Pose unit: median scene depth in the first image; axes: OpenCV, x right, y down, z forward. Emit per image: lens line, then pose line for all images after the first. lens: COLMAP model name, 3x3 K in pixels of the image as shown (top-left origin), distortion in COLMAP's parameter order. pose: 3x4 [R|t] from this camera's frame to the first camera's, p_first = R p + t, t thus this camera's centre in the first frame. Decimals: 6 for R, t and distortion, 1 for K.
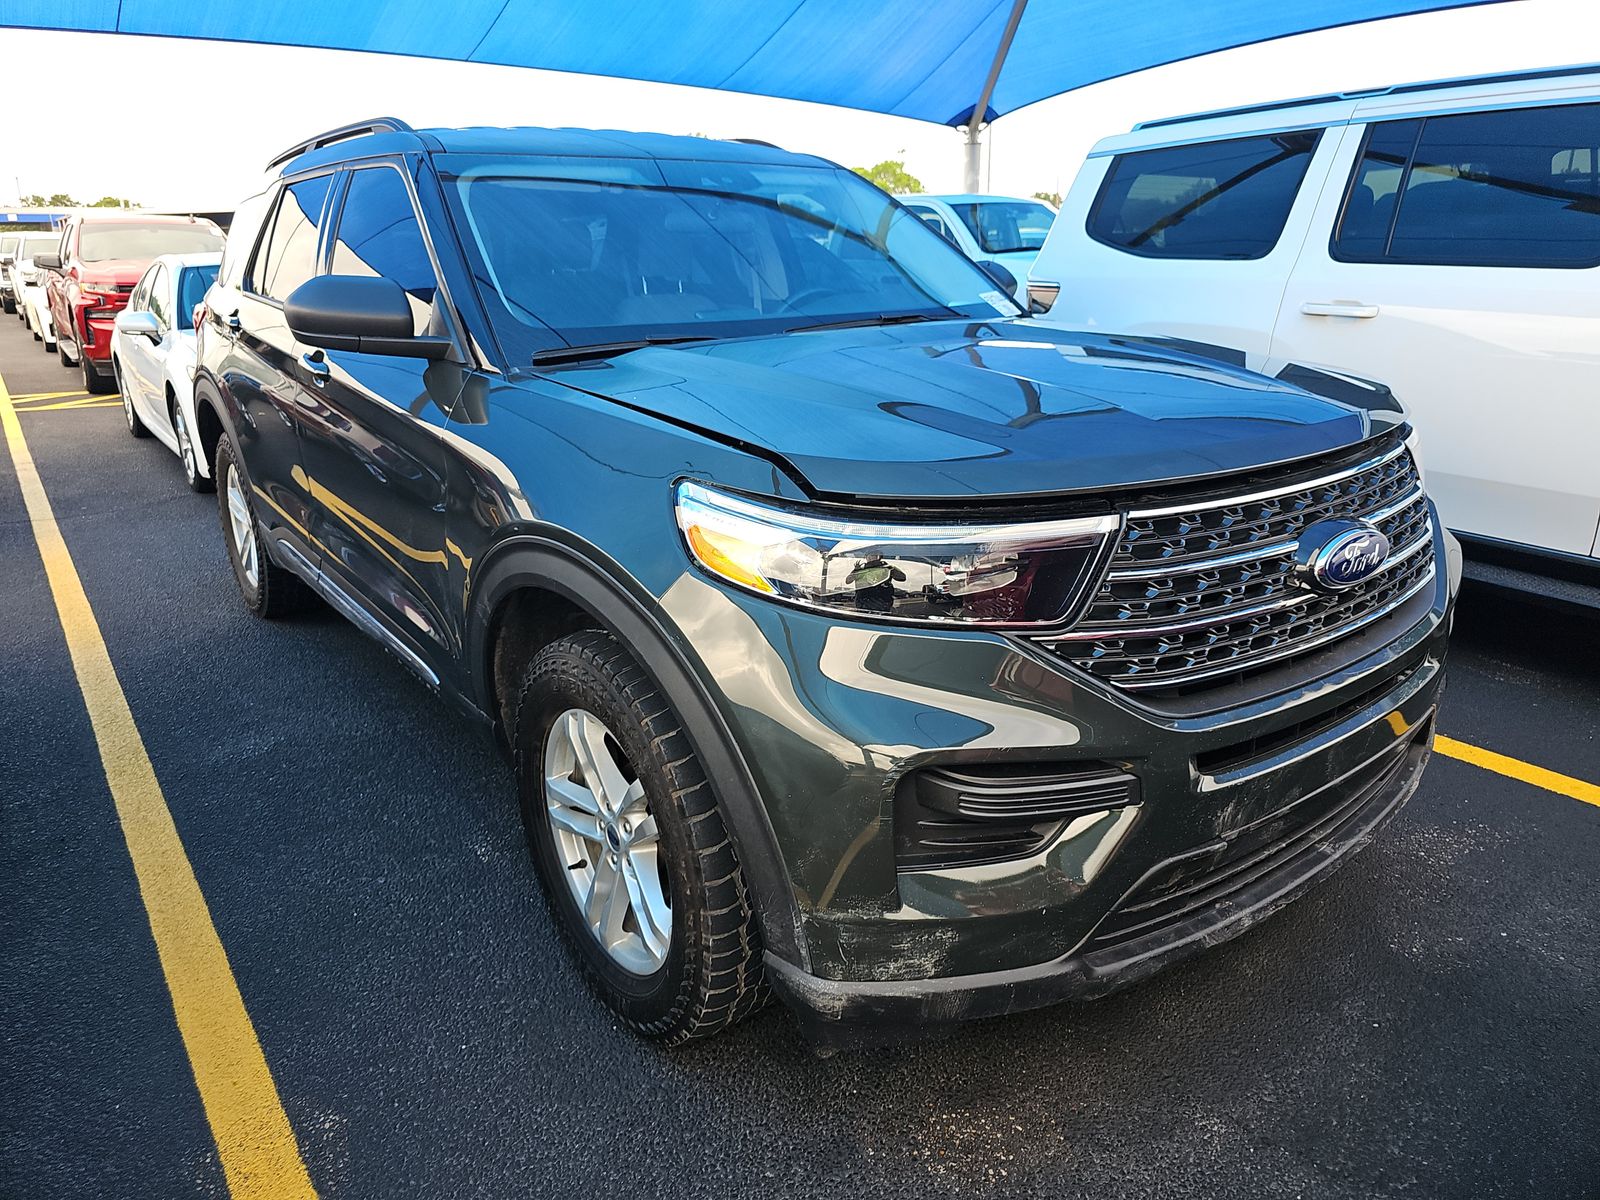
lens RADIAL K [[1088.3, 0, 800.0], [0, 1088.3, 600.0], [0, 0, 1]] dist [0.046388, -0.059106]
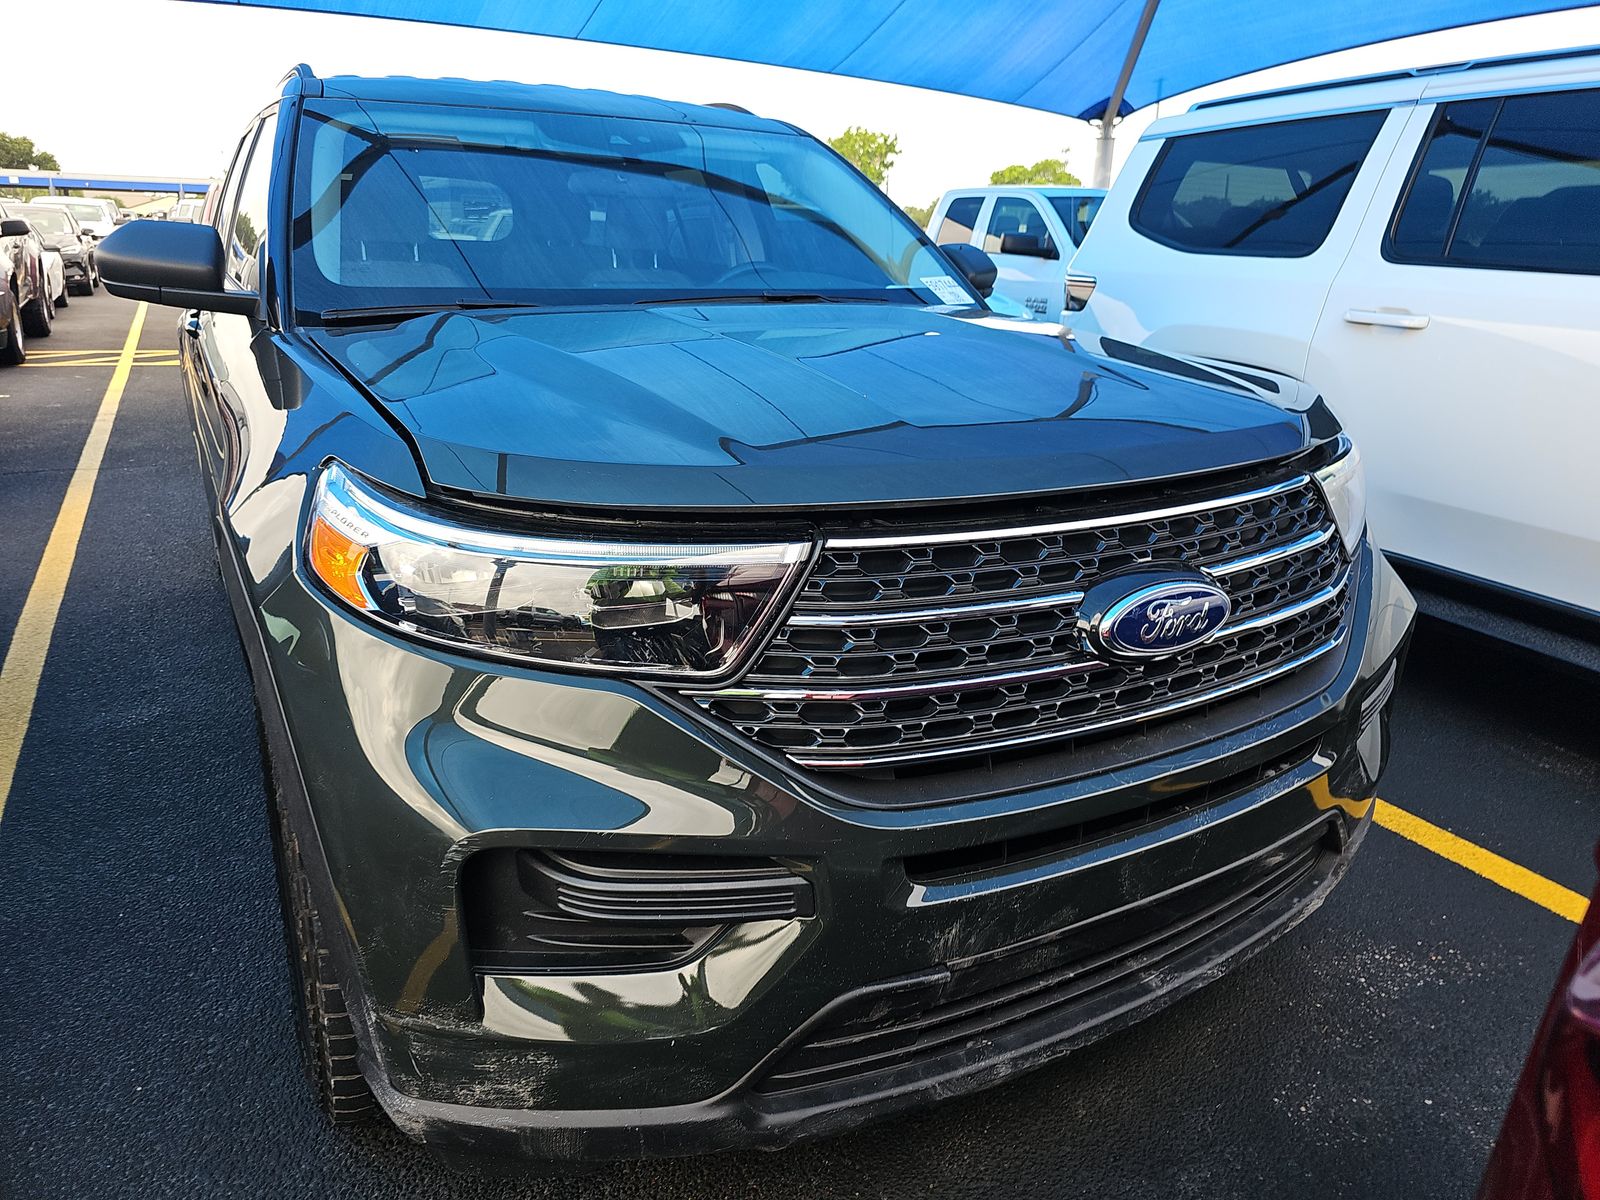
lens RADIAL K [[1071.0, 0, 841.6], [0, 1071.0, 590.8], [0, 0, 1]] dist [0.049662, -0.065768]
pose [[0.990310, 0.075584, -0.116501, 0.360360], [-0.075901, 0.997114, 0.001723, -0.041214], [0.116295, 0.007136, 0.993189, 0.220069]]
